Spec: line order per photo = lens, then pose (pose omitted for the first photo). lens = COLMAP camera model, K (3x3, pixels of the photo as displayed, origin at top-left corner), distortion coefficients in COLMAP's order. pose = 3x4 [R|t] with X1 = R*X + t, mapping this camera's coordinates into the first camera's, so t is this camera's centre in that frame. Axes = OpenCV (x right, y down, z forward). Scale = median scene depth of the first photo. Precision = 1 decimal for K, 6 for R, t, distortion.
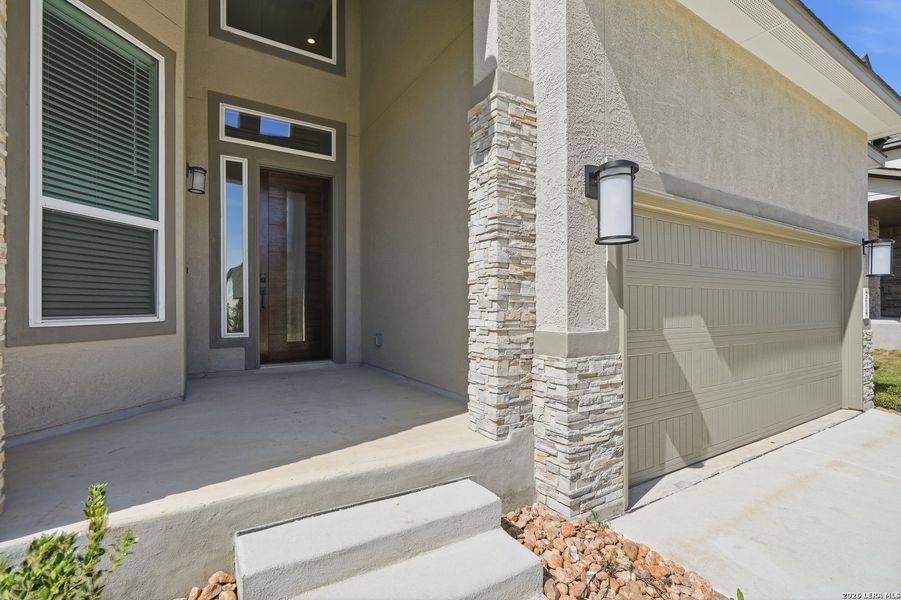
lens RADIAL K [[423.6, 0, 444.9], [0, 423.6, 303.9], [0, 0, 1]] dist [-0.011434, 0.004901]
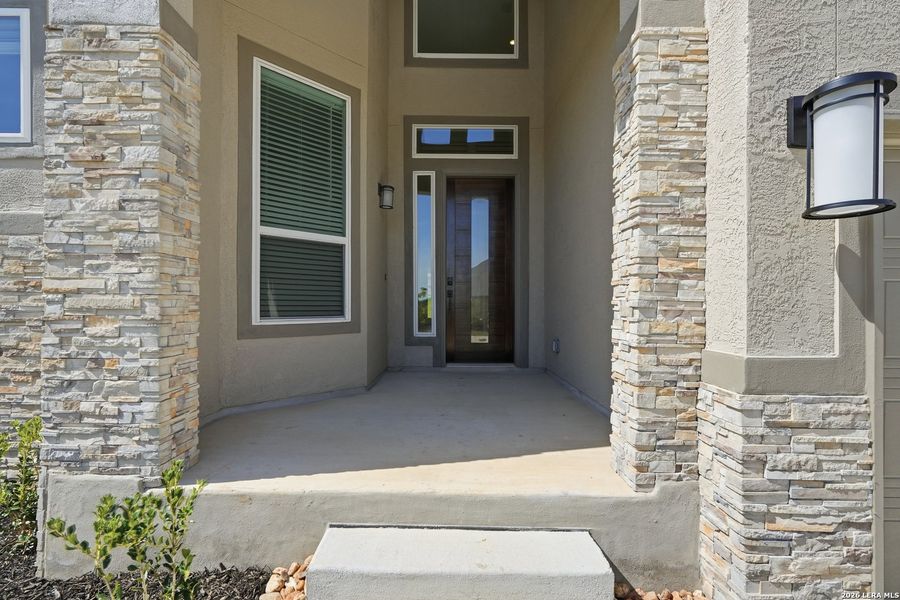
lens RADIAL K [[423.2, 0, 446.8], [0, 423.2, 306.1], [0, 0, 1]] dist [-0.011434, 0.004901]
pose [[0.848103, 0.006007, -0.529797, 0.224673], [-0.001666, 0.999961, 0.008670, -0.015524], [0.529828, -0.006470, 0.848080, 0.172107]]
